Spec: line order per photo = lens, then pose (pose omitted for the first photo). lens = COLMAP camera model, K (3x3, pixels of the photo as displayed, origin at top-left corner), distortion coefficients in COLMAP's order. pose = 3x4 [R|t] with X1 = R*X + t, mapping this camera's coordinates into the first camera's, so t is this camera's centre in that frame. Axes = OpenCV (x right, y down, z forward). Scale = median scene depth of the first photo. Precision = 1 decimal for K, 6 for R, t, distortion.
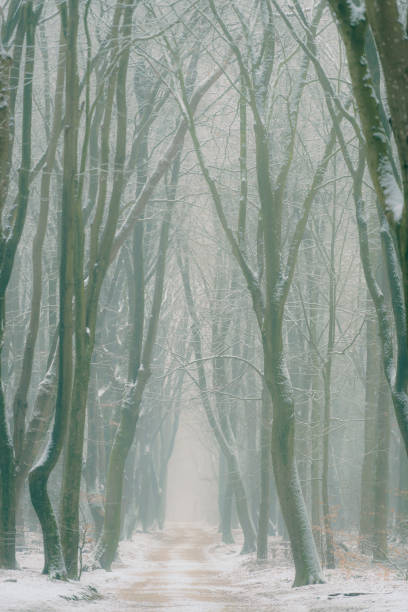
lens RADIAL K [[4142.9, 0, 202.7], [0, 4142.9, 306.1], [0, 0, 1]] dist [0.471575, -3.782520]
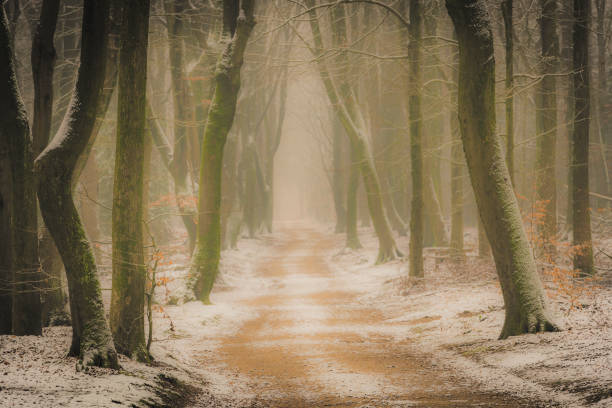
lens RADIAL K [[4142.9, 0, 306.2], [0, 4142.9, 204.1], [0, 0, 1]] dist [0.471575, -3.782520]
pose [[0.999268, -0.038247, 0.000186, -0.005375], [0.038192, 0.998082, 0.048723, 0.013641], [-0.002050, -0.048680, 0.998812, 0.306950]]
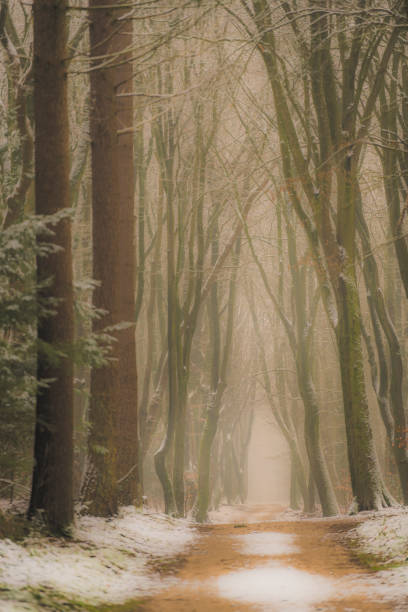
lens RADIAL K [[4142.9, 0, 202.7], [0, 4142.9, 306.1], [0, 0, 1]] dist [0.471575, -3.782520]
pose [[0.999119, -0.037132, -0.019533, 0.008499], [0.037198, 0.999303, 0.003019, -0.016067], [0.019407, -0.003743, 0.999805, -0.441247]]
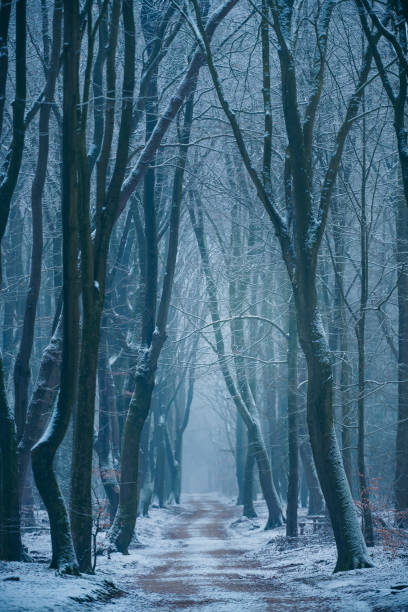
lens RADIAL K [[4142.9, 0, 202.7], [0, 4142.9, 306.1], [0, 0, 1]] dist [0.471575, -3.782520]
pose [[0.999711, -0.023960, -0.002084, -0.002625], [0.023975, 0.999687, 0.007194, 0.003311], [0.001911, -0.007242, 0.999972, 0.092407]]
